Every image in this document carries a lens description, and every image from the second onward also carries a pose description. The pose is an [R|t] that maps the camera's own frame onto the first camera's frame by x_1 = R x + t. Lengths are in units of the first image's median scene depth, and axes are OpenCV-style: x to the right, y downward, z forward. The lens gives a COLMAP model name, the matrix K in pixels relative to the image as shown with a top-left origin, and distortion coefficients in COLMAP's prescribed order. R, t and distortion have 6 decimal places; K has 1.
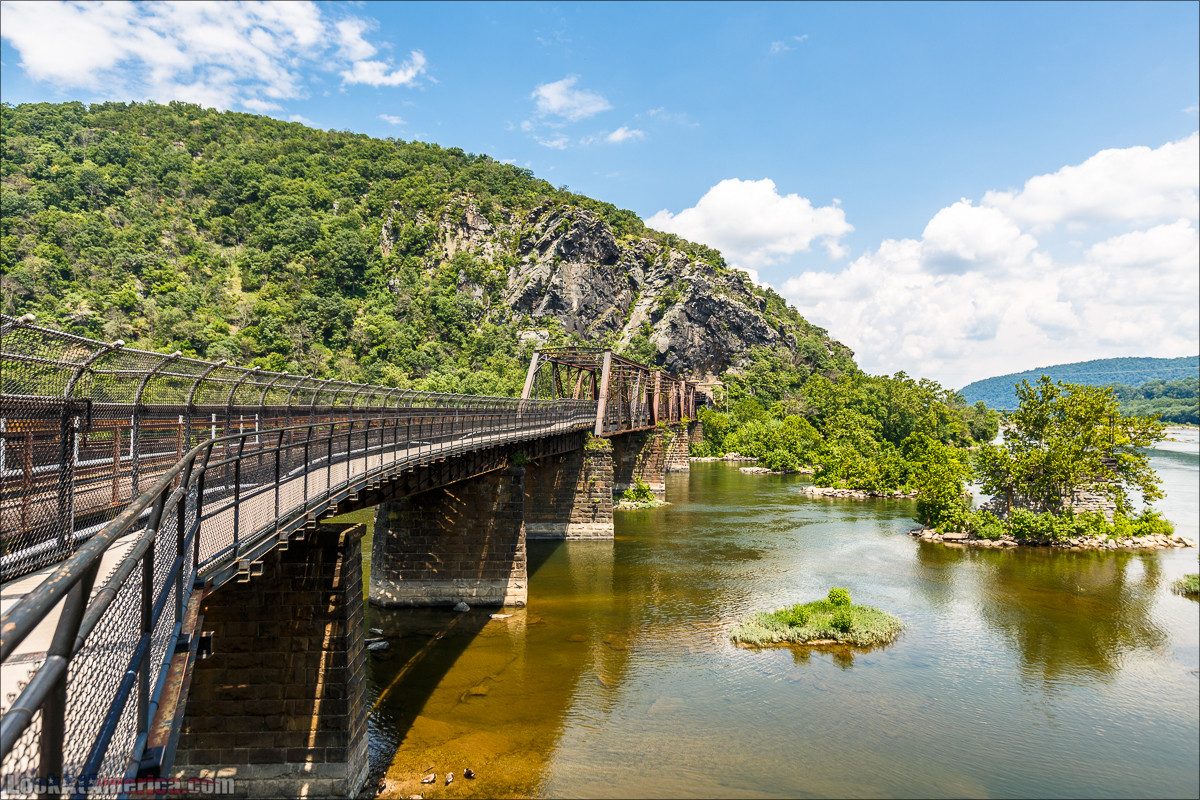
lens RADIAL K [[761.6, 0, 600.9], [0, 761.6, 400.4], [0, 0, 1]] dist [0.000025, -0.000006]
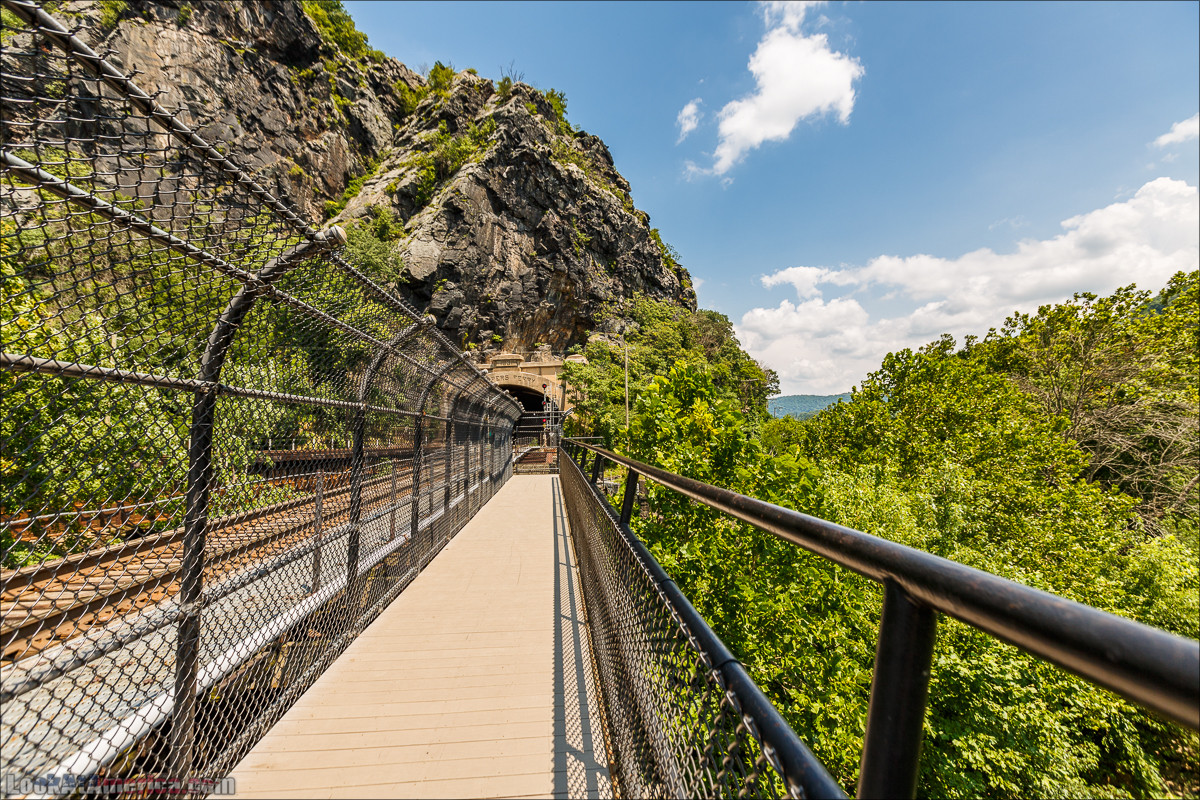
lens RADIAL K [[549.7, 0, 602.8], [0, 549.7, 401.1], [0, 0, 1]] dist [0.002821, 0.000401]
pose [[0.954982, 0.007413, 0.296572, 0.084382], [0.005181, 0.999119, -0.041656, 0.006306], [-0.296620, 0.041317, 0.954102, 0.708141]]
